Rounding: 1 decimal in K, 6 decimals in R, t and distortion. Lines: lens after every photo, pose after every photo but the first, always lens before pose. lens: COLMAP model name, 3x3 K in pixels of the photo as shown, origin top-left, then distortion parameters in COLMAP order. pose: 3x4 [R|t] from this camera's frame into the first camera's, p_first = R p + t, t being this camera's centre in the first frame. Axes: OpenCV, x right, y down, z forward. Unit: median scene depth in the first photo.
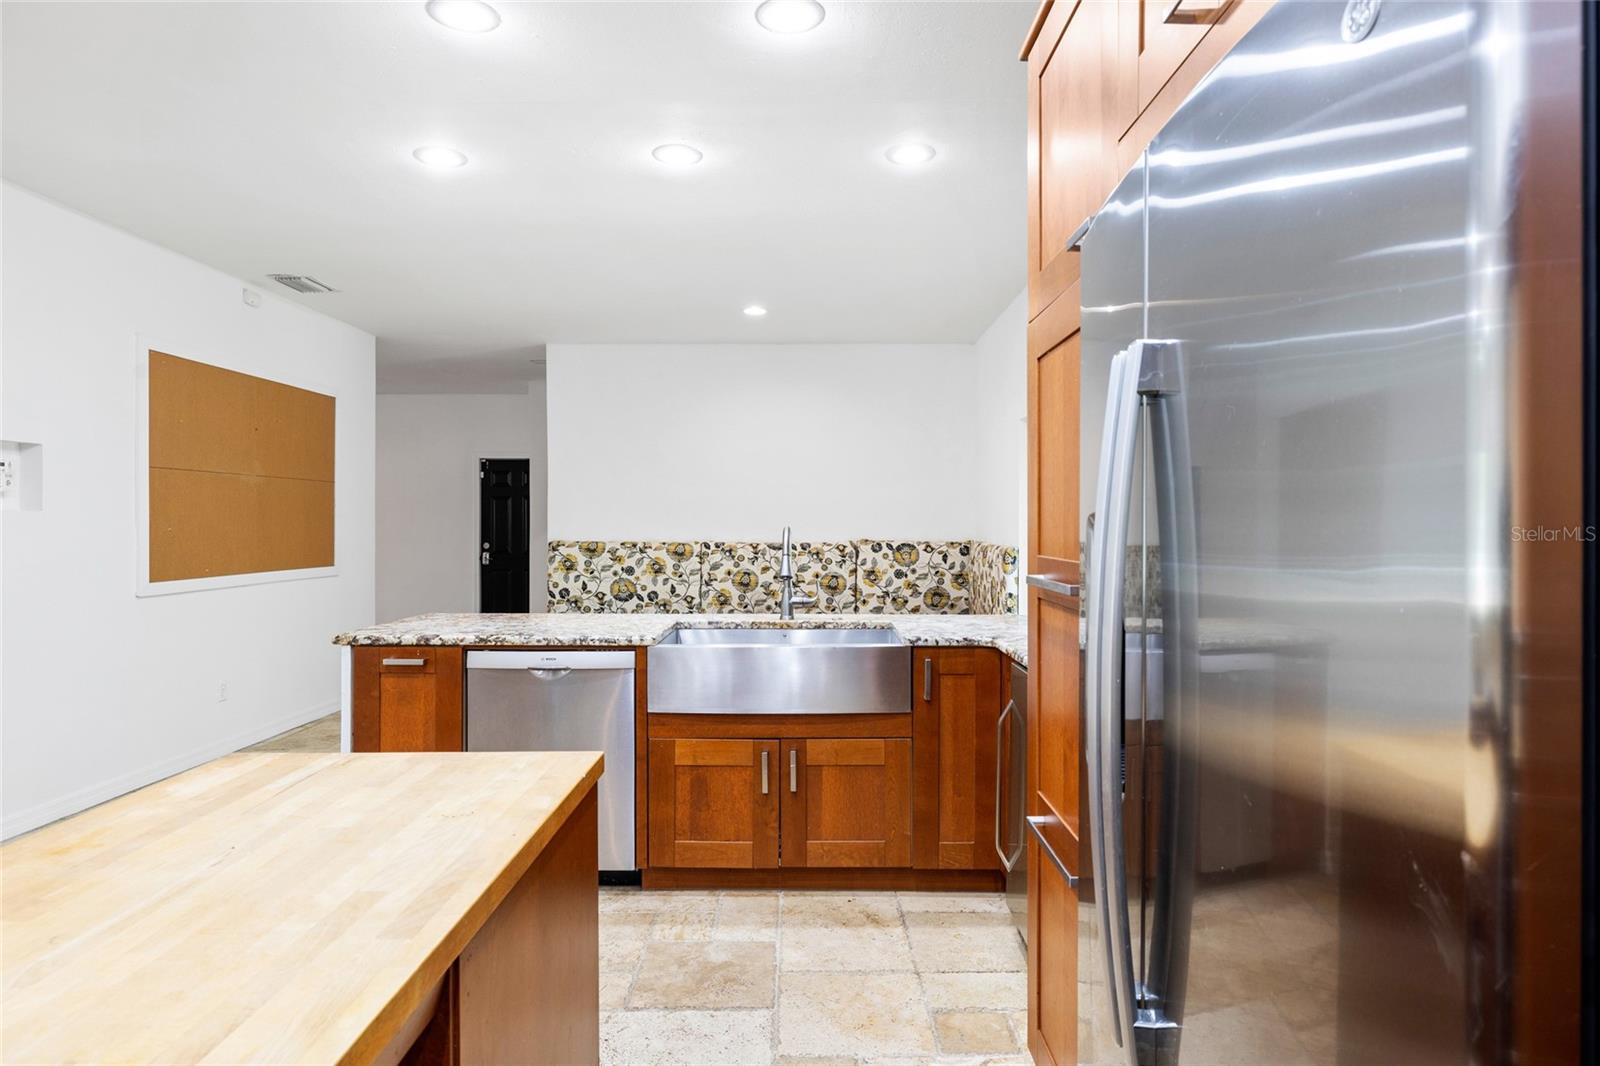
lens RADIAL K [[919.5, 0, 810.2], [0, 919.5, 520.4], [0, 0, 1]] dist [0.004402, -0.000218]
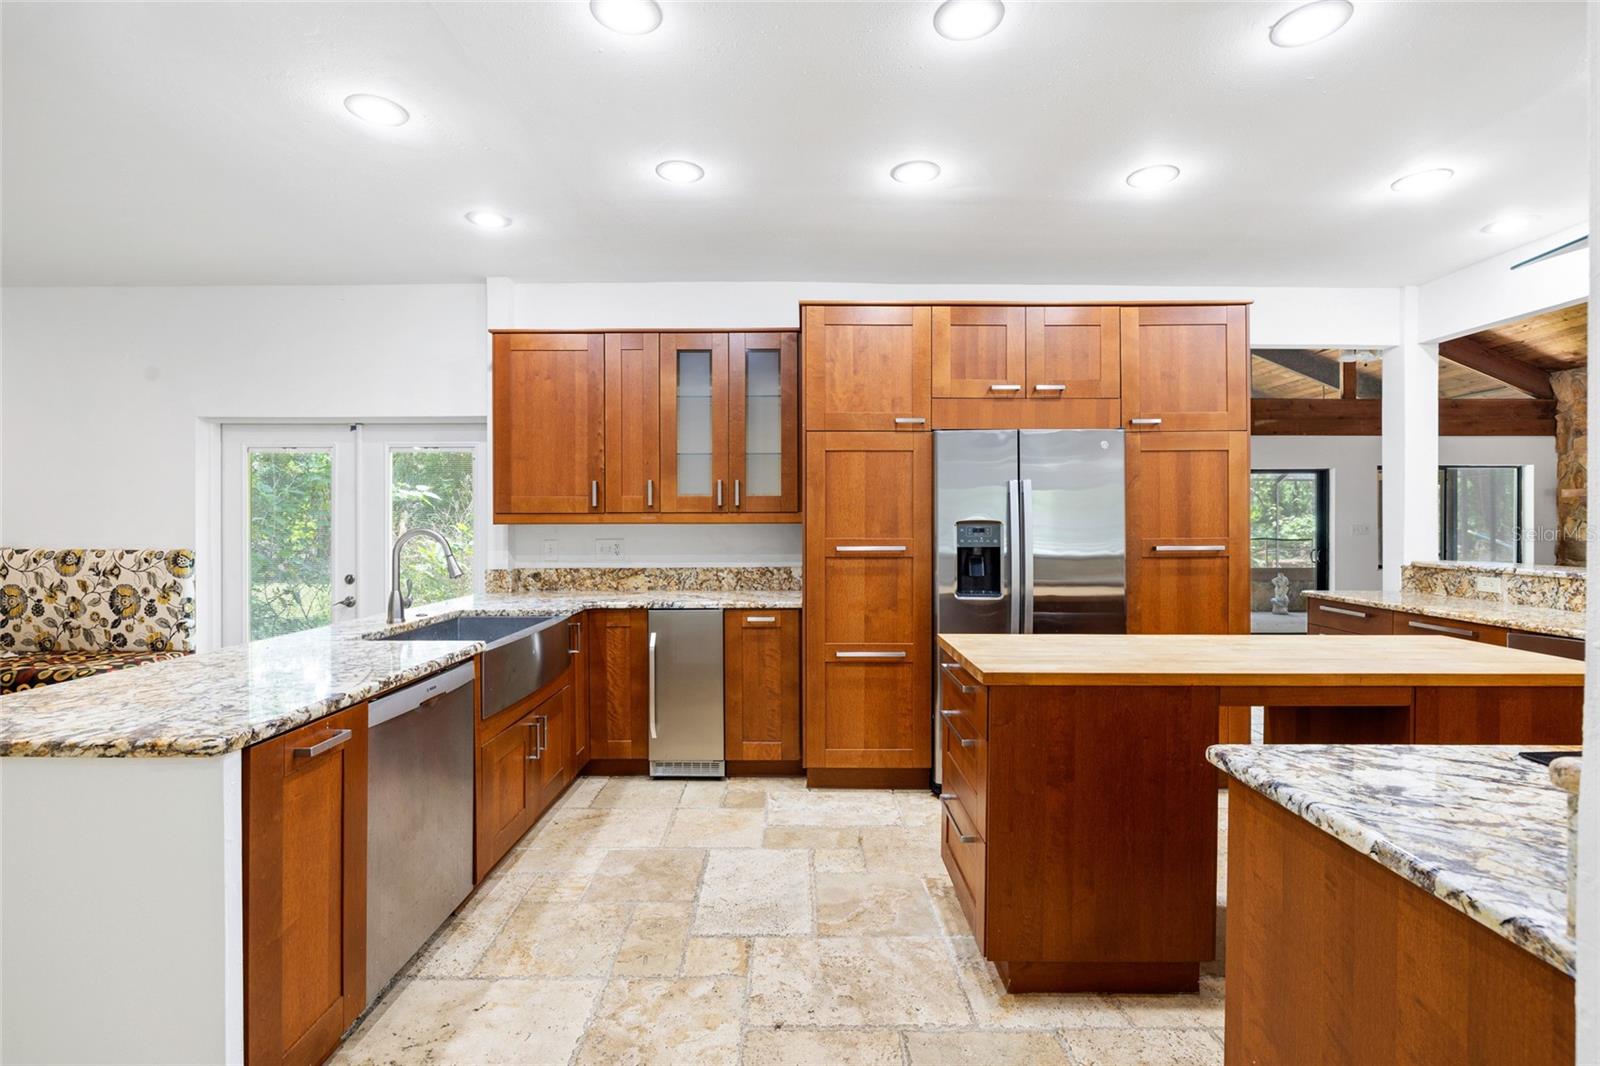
lens RADIAL K [[714.8, 0, 798.7], [0, 714.8, 527.7], [0, 0, 1]] dist [-0.007485, 0.001651]
pose [[0.002771, -0.009533, 0.999951, -0.411301], [-0.001617, 0.999953, 0.009538, -0.001157], [-0.999995, -0.001643, 0.002756, 0.293104]]
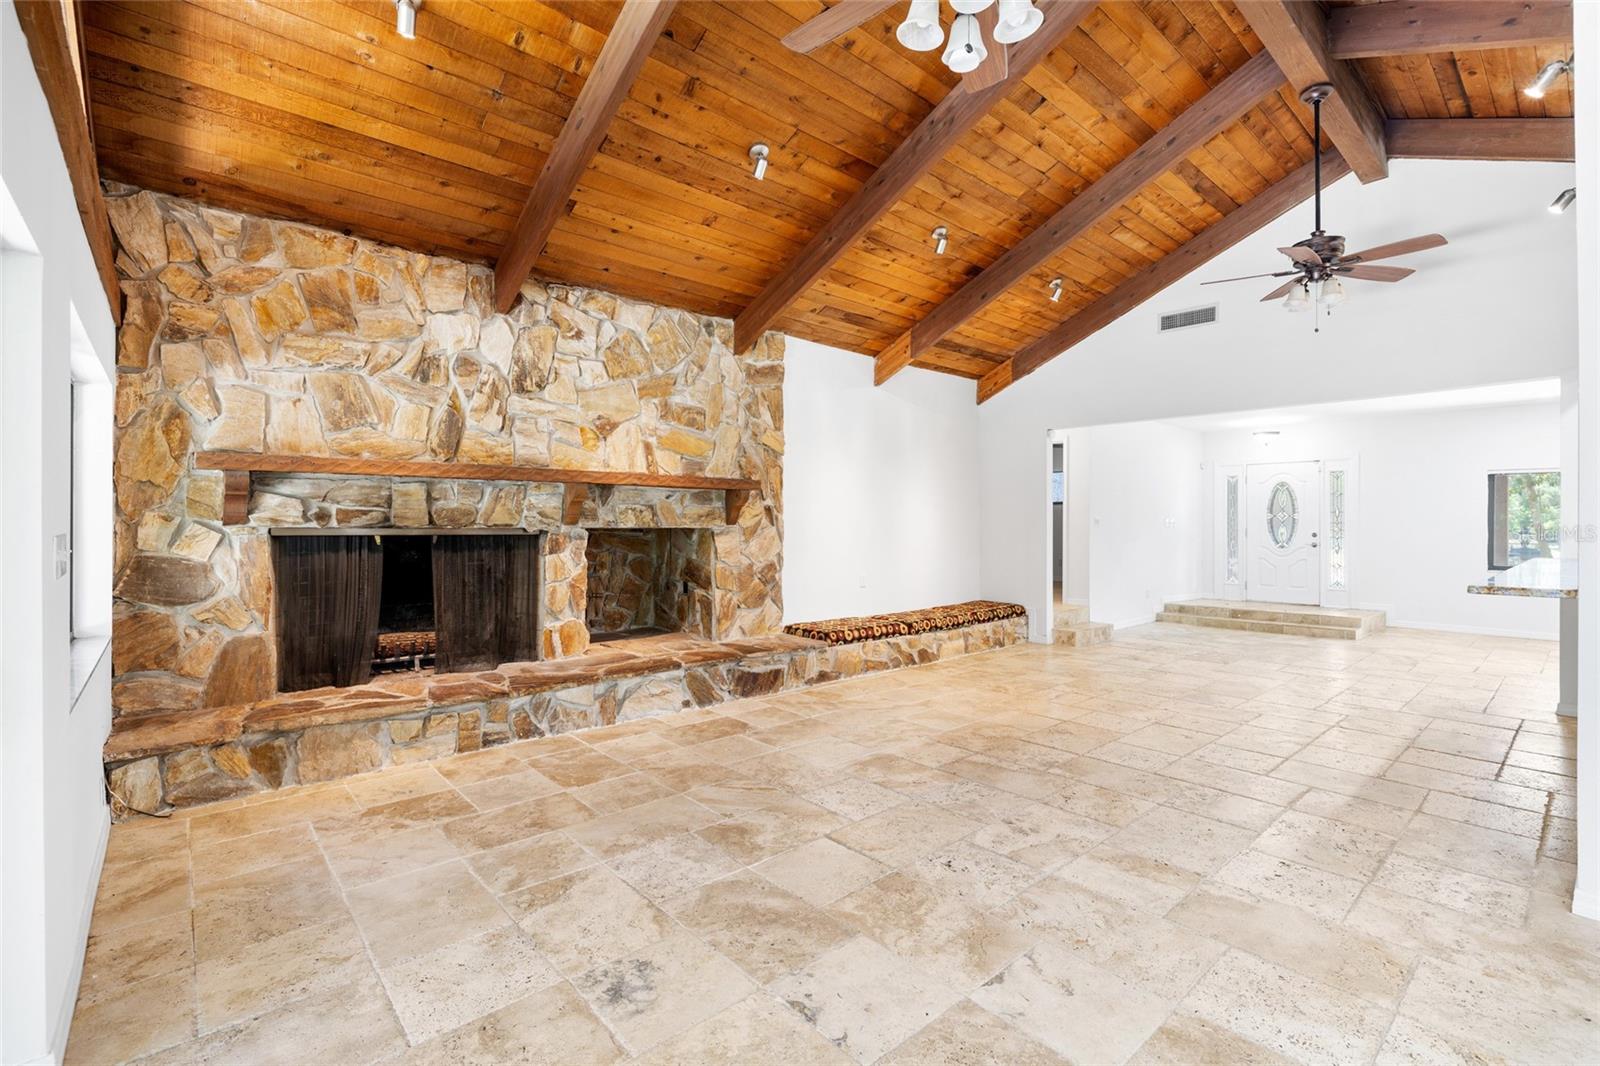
lens RADIAL K [[714.8, 0, 797.3], [0, 714.8, 525.0], [0, 0, 1]] dist [-0.007485, 0.001651]
pose [[-0.752502, -0.002286, -0.658586, 0.701921], [-0.001551, 0.999997, -0.001699, 0.000902], [0.658589, -0.000257, -0.752503, -0.221530]]
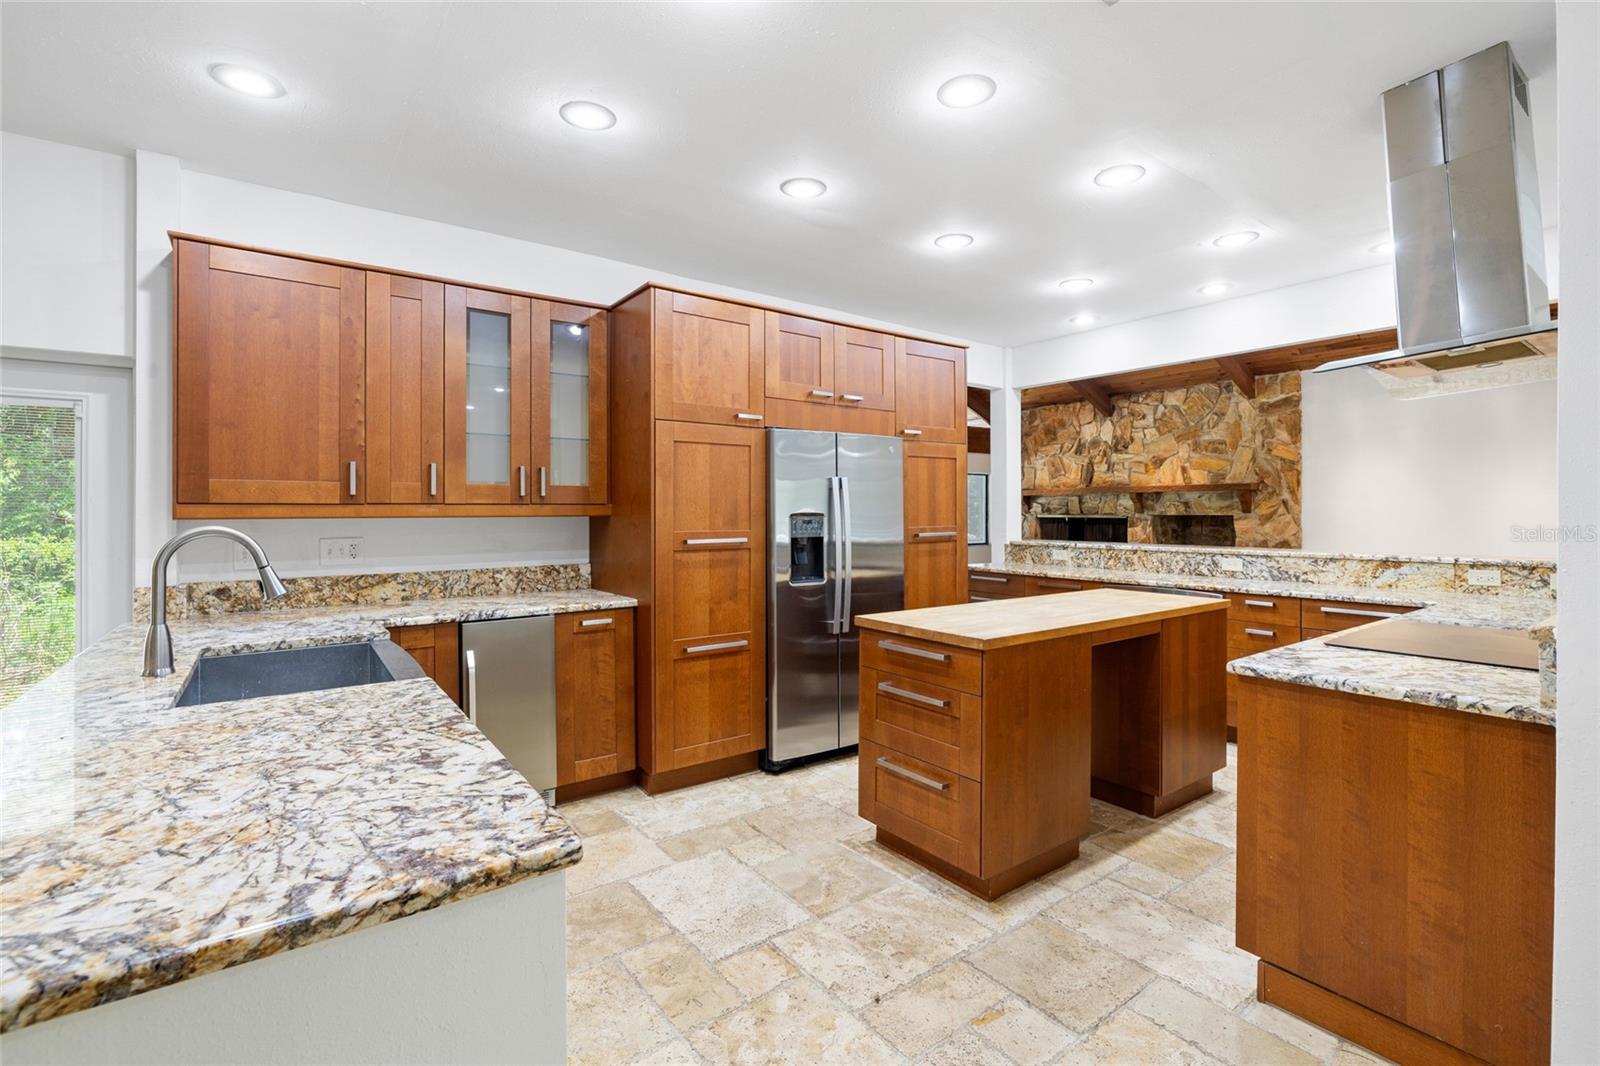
lens RADIAL K [[714.8, 0, 800.6], [0, 714.8, 513.1], [0, 0, 1]] dist [-0.007485, 0.001651]
pose [[-0.592647, -0.000925, 0.805462, -0.353706], [-0.000316, 1.000000, 0.000916, -0.001909], [-0.805462, 0.000288, -0.592647, 0.485198]]
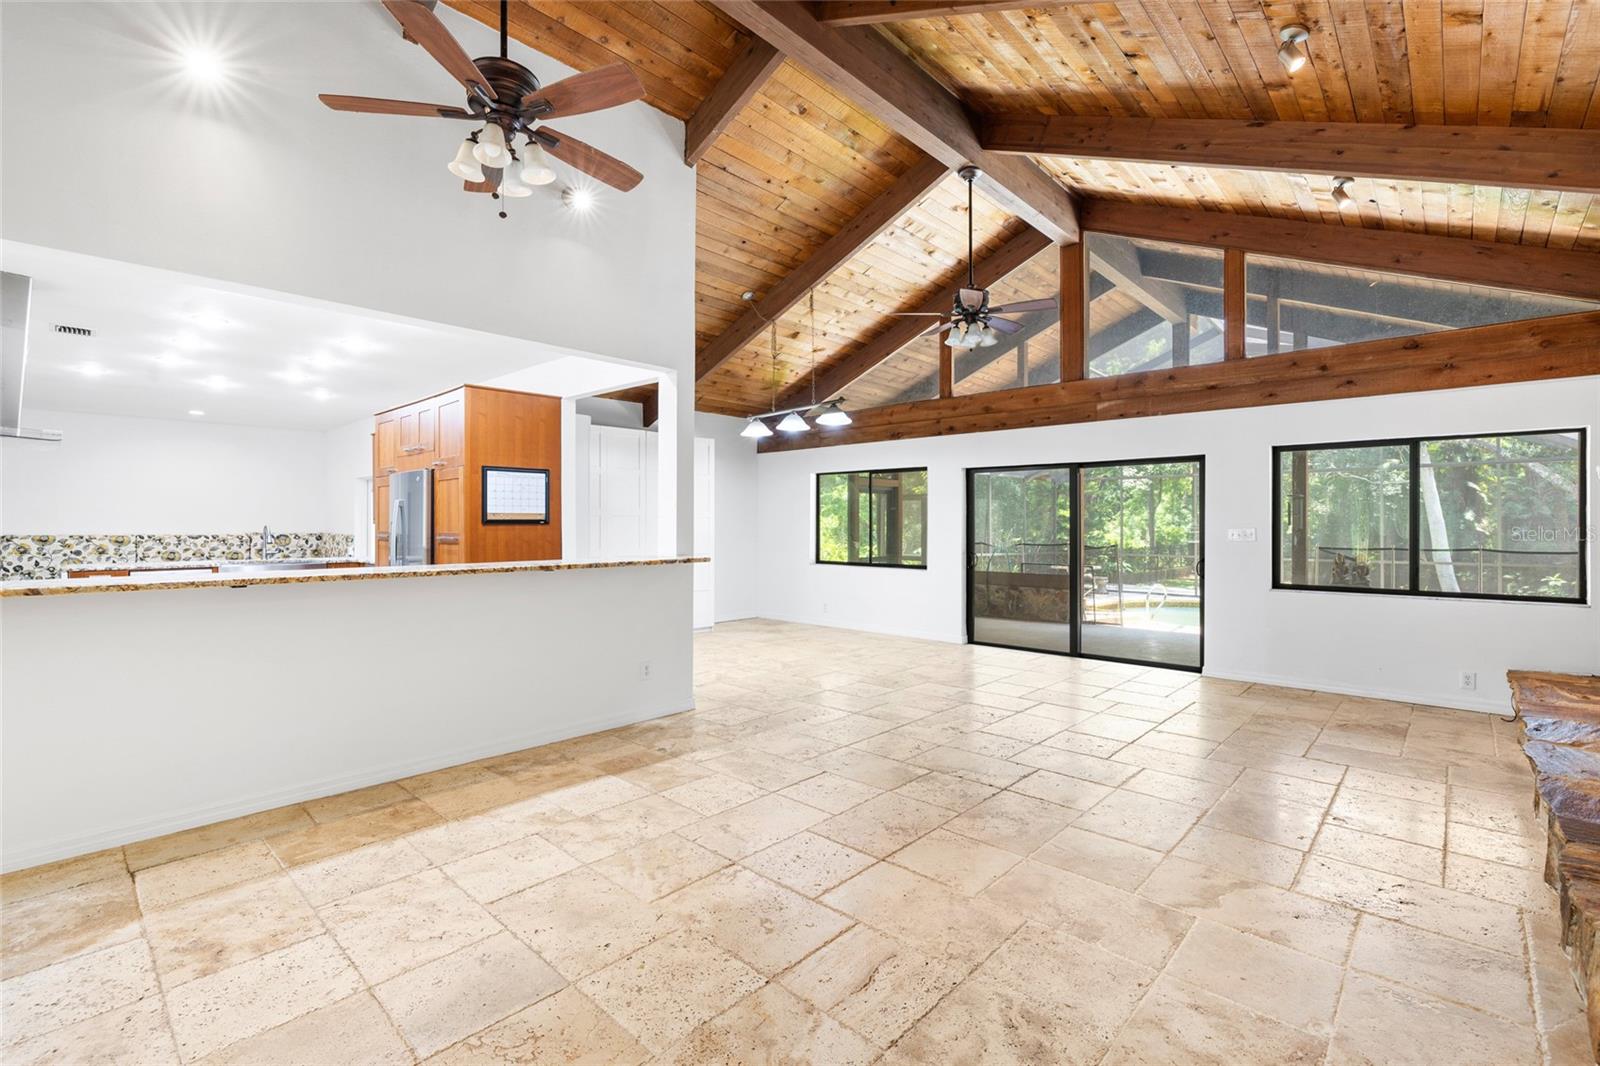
lens RADIAL K [[714.8, 0, 801.3], [0, 714.8, 524.4], [0, 0, 1]] dist [-0.007485, 0.001651]
pose [[0.679898, -0.000035, 0.733307, -0.247562], [-0.002114, 0.999996, 0.002008, -0.001029], [-0.733304, -0.002916, 0.679895, -0.792122]]
